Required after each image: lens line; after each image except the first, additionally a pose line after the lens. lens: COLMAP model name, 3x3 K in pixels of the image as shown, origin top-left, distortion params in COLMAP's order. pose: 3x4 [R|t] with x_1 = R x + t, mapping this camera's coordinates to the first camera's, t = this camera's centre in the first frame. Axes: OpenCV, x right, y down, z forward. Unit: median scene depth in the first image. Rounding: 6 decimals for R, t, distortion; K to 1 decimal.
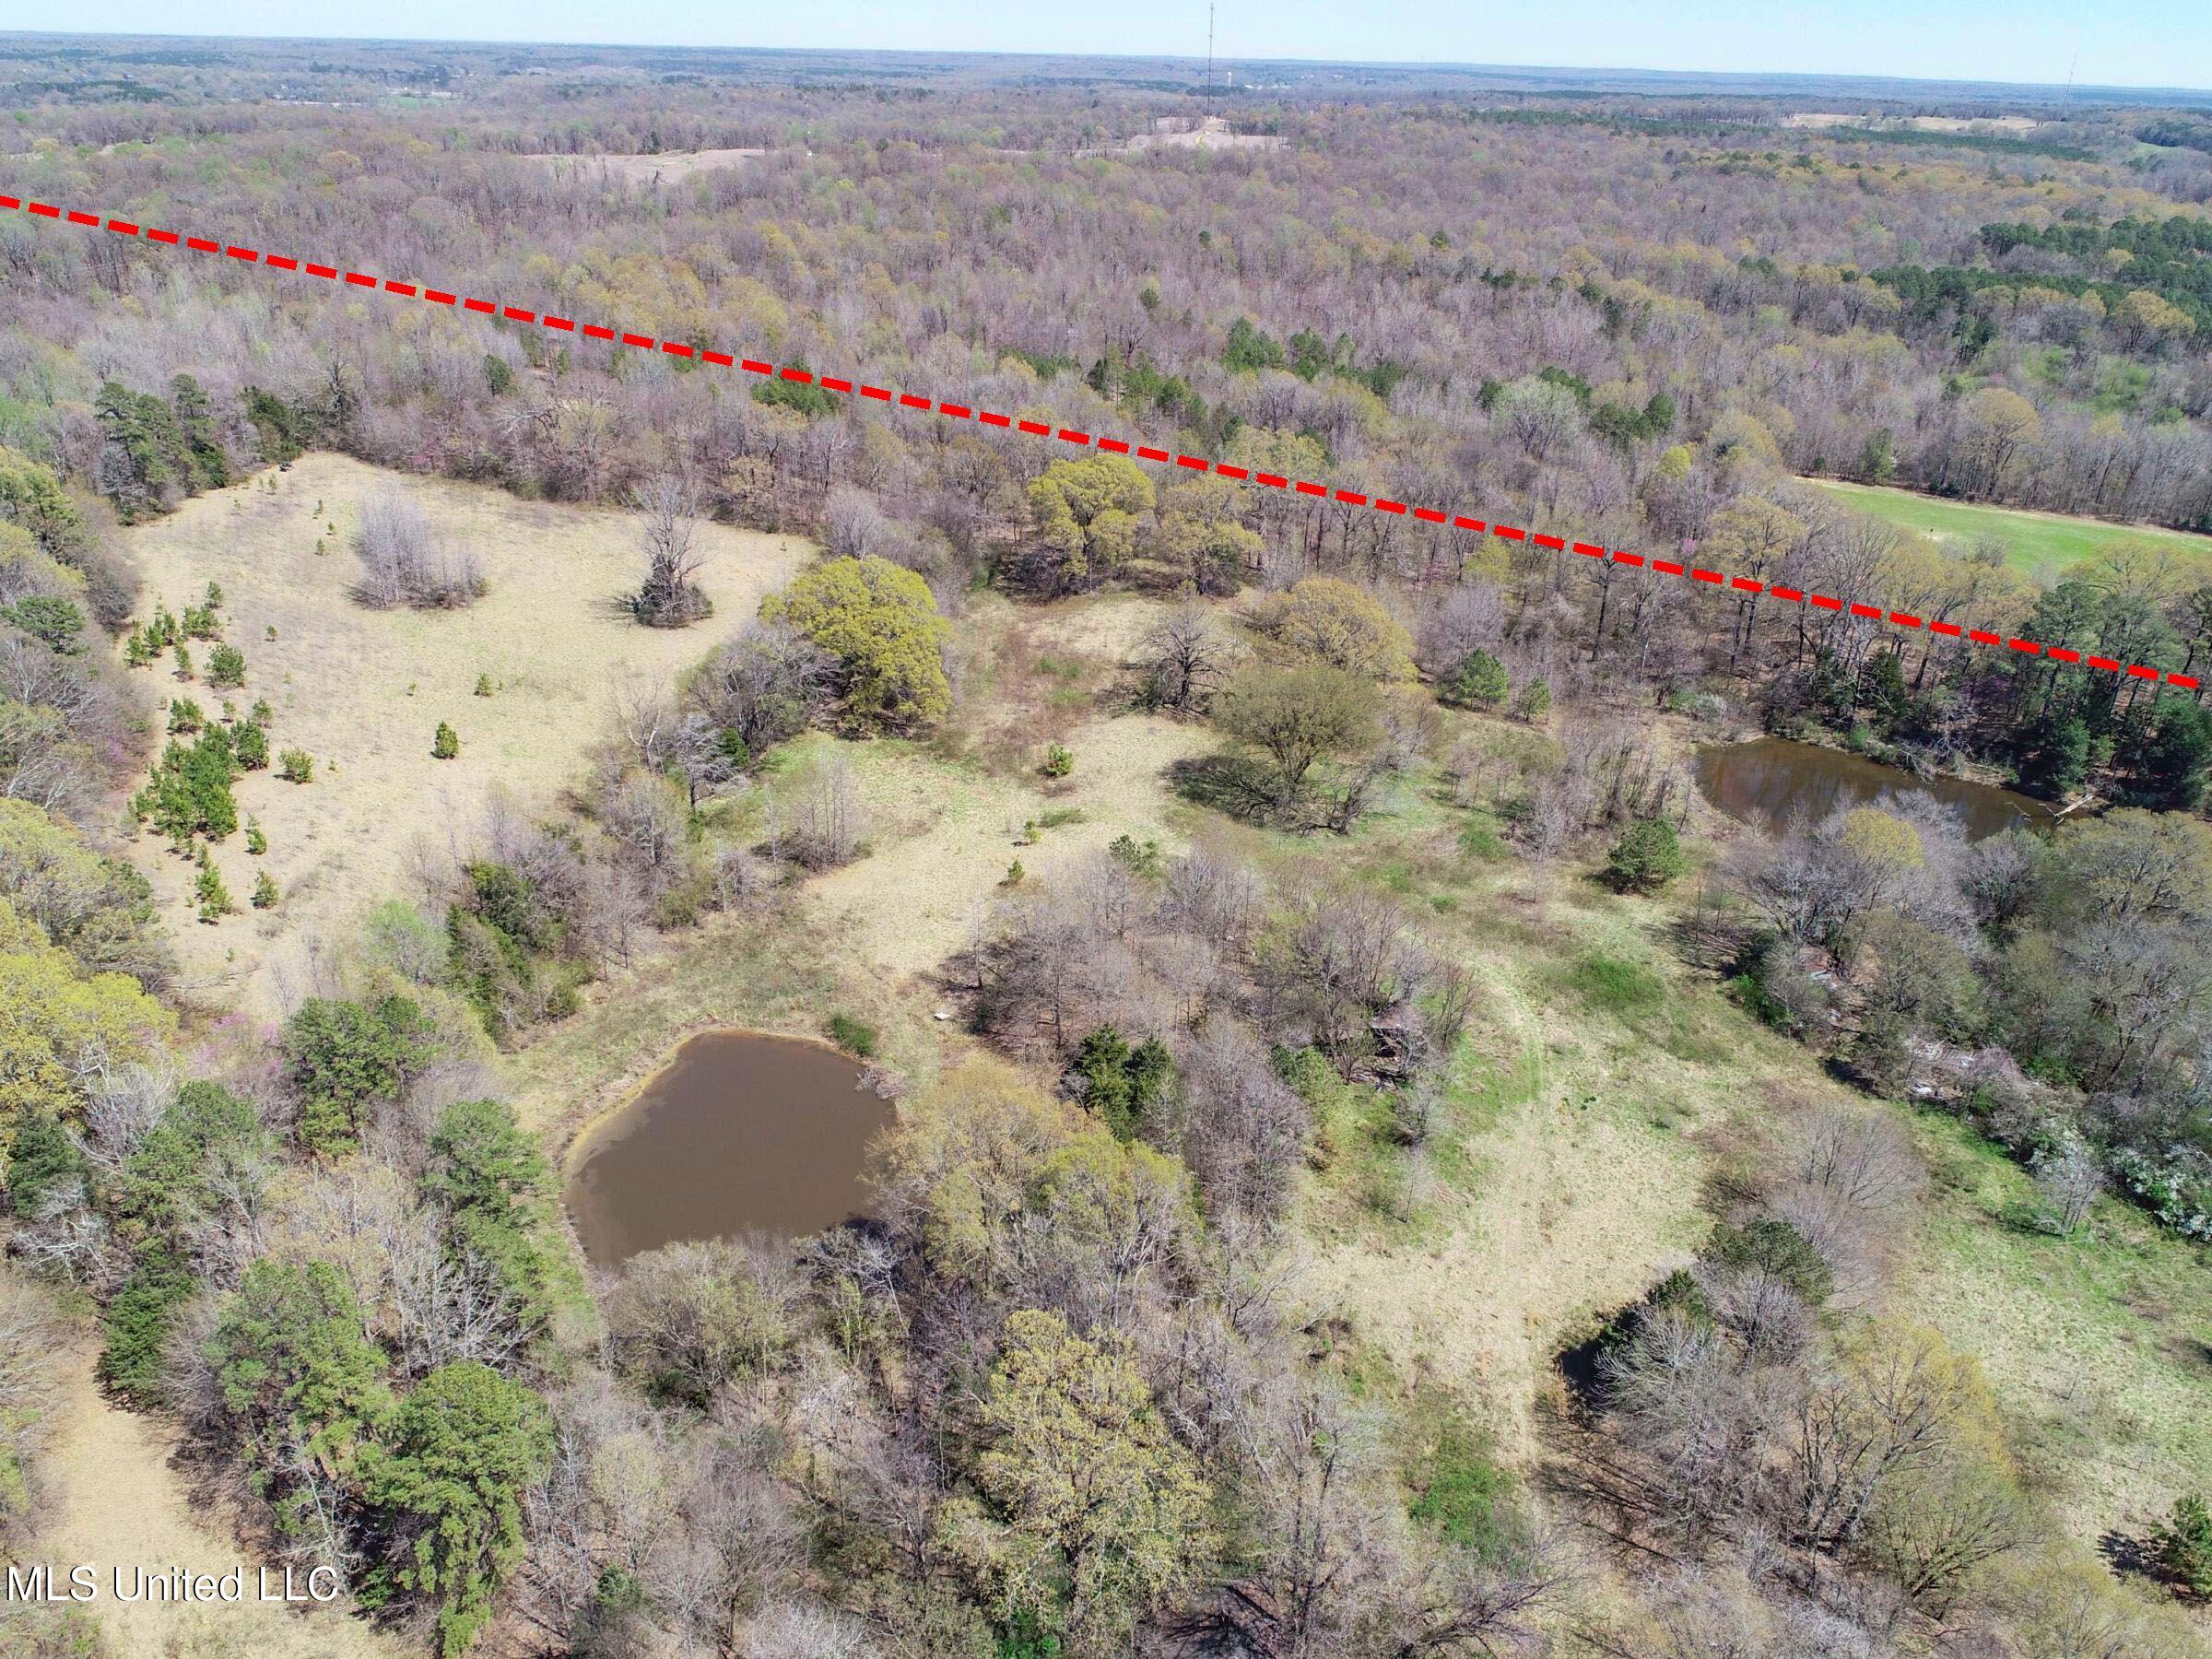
lens RADIAL K [[1623.7, 0, 1106.0], [0, 1623.7, 829.5], [0, 0, 1]] dist [-0.002442, 0.001032]
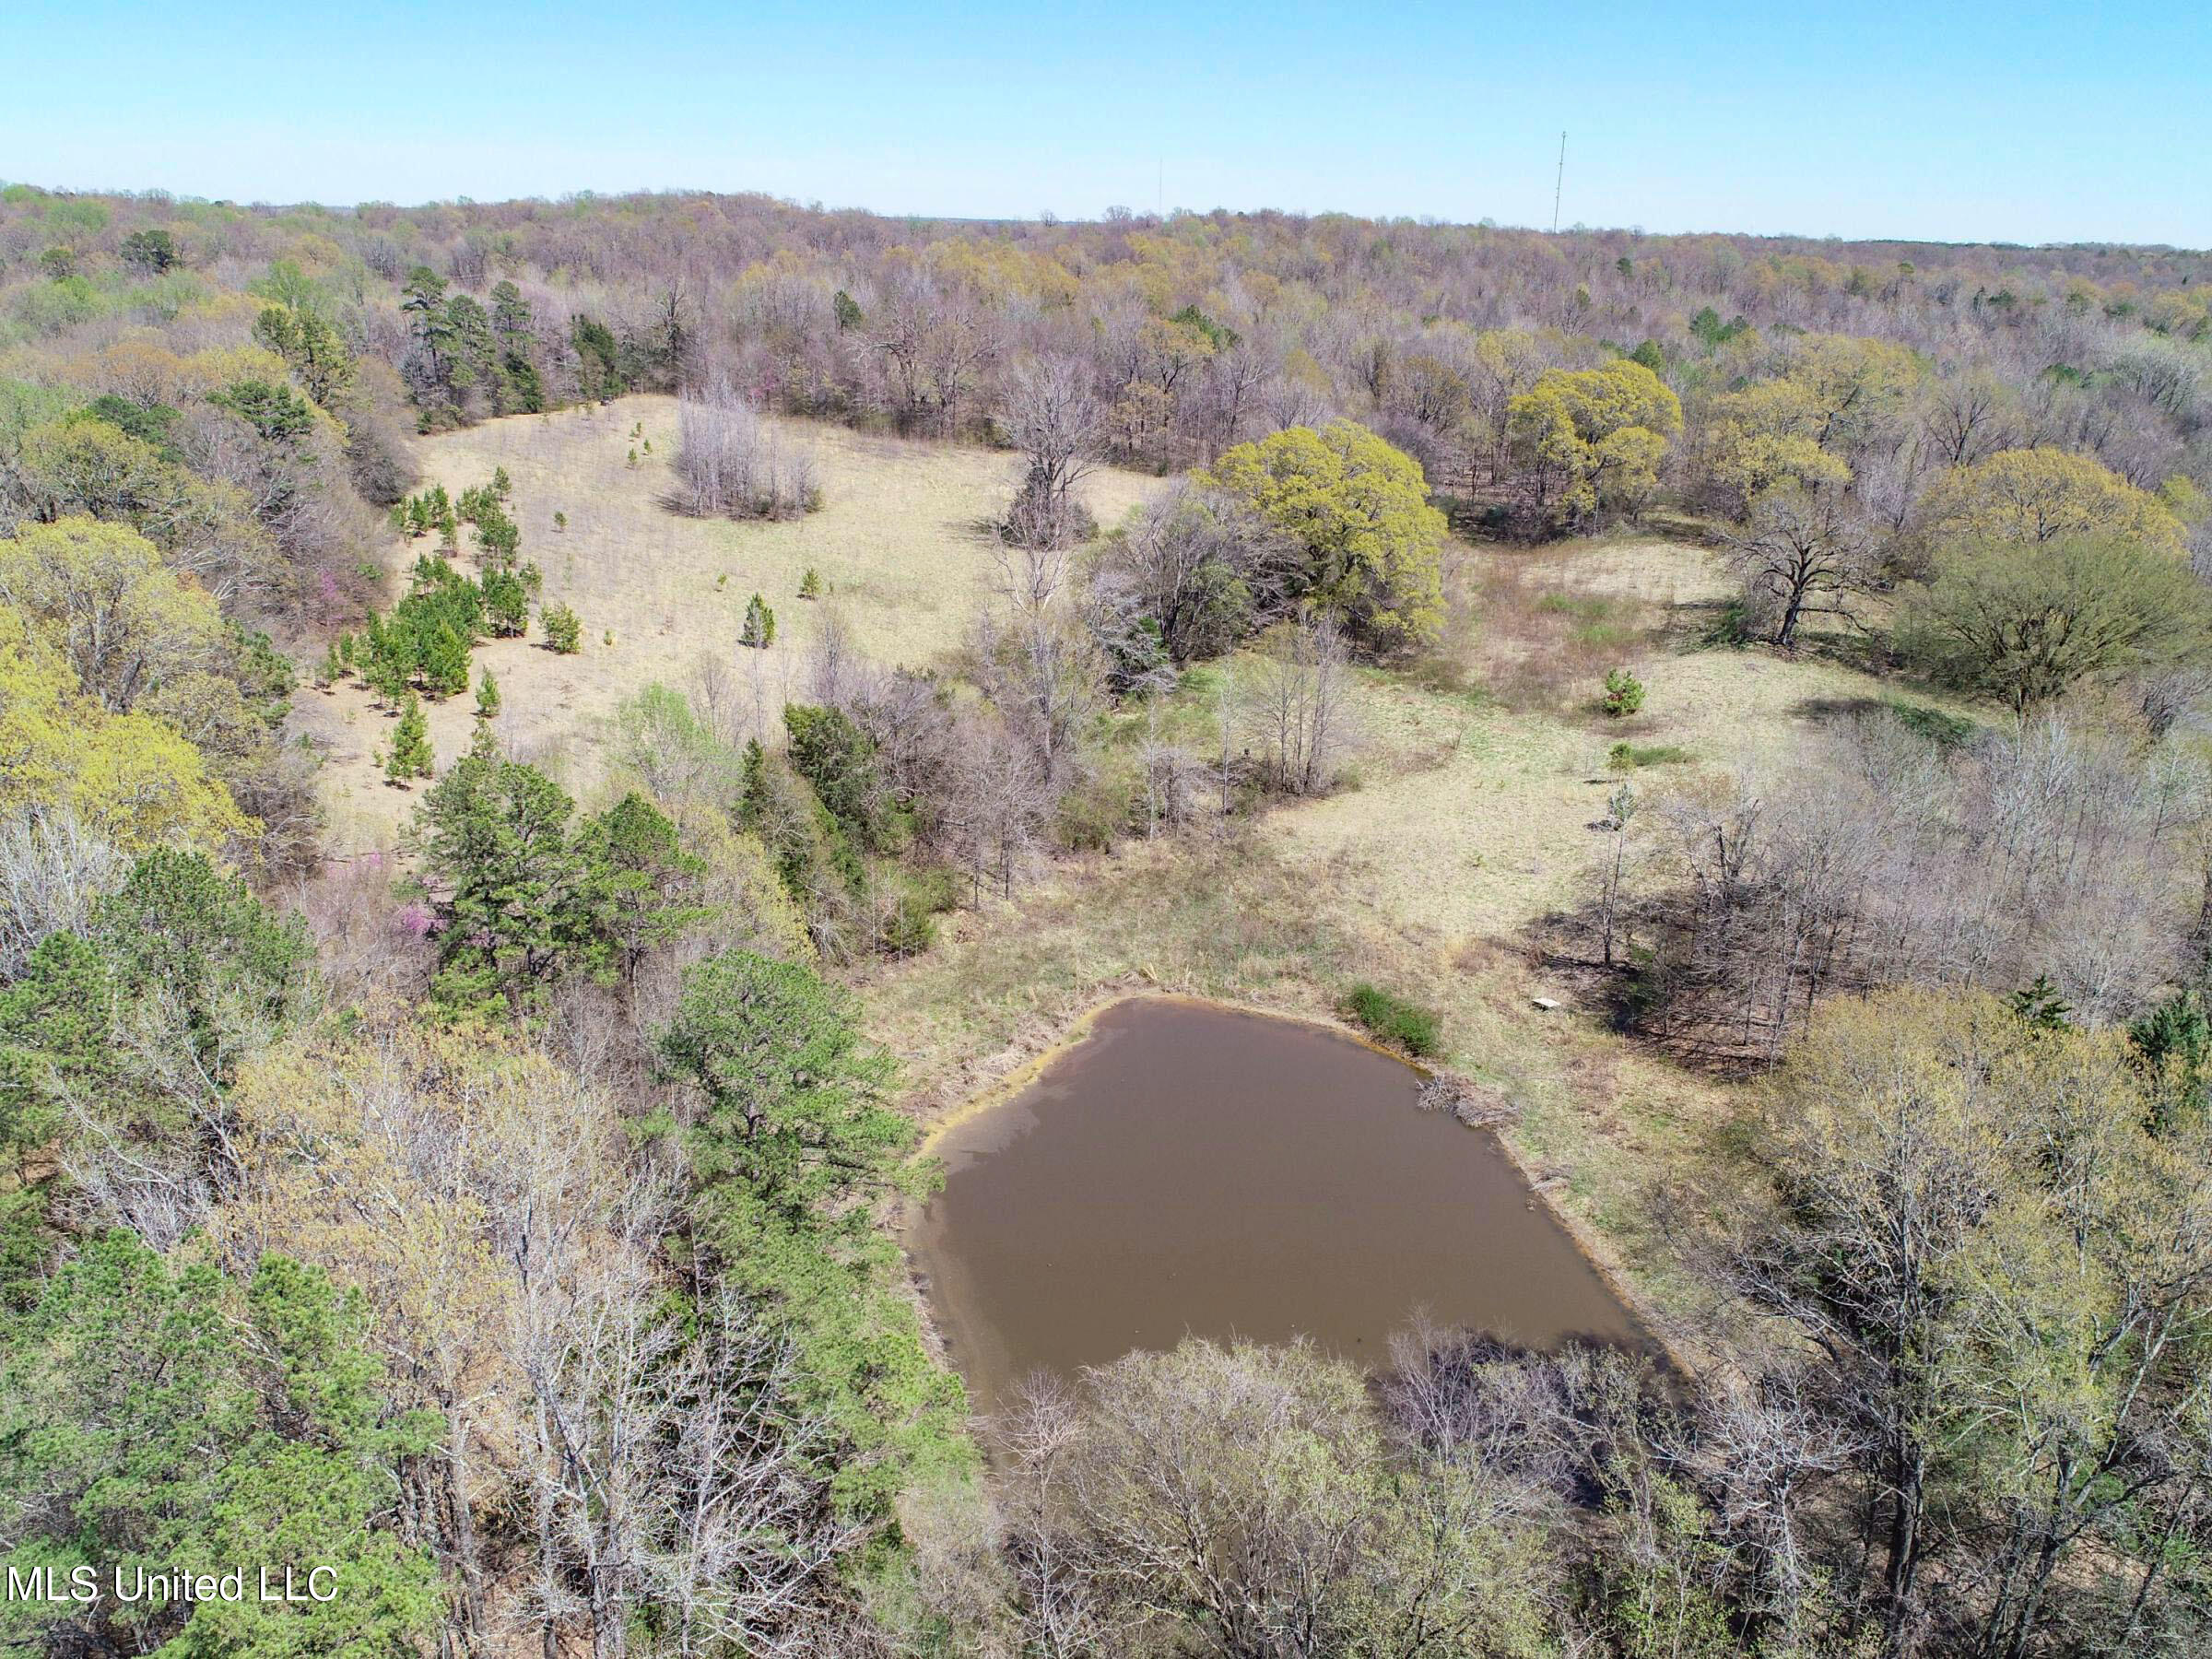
lens RADIAL K [[1607.4, 0, 1106.0], [0, 1607.4, 829.5], [0, 0, 1]] dist [0.011212, 0.000366]
pose [[0.984384, 0.056659, -0.166668, -0.147050], [-0.072601, 0.993186, -0.091162, 0.105887], [0.160367, 0.101839, 0.981790, 0.375073]]
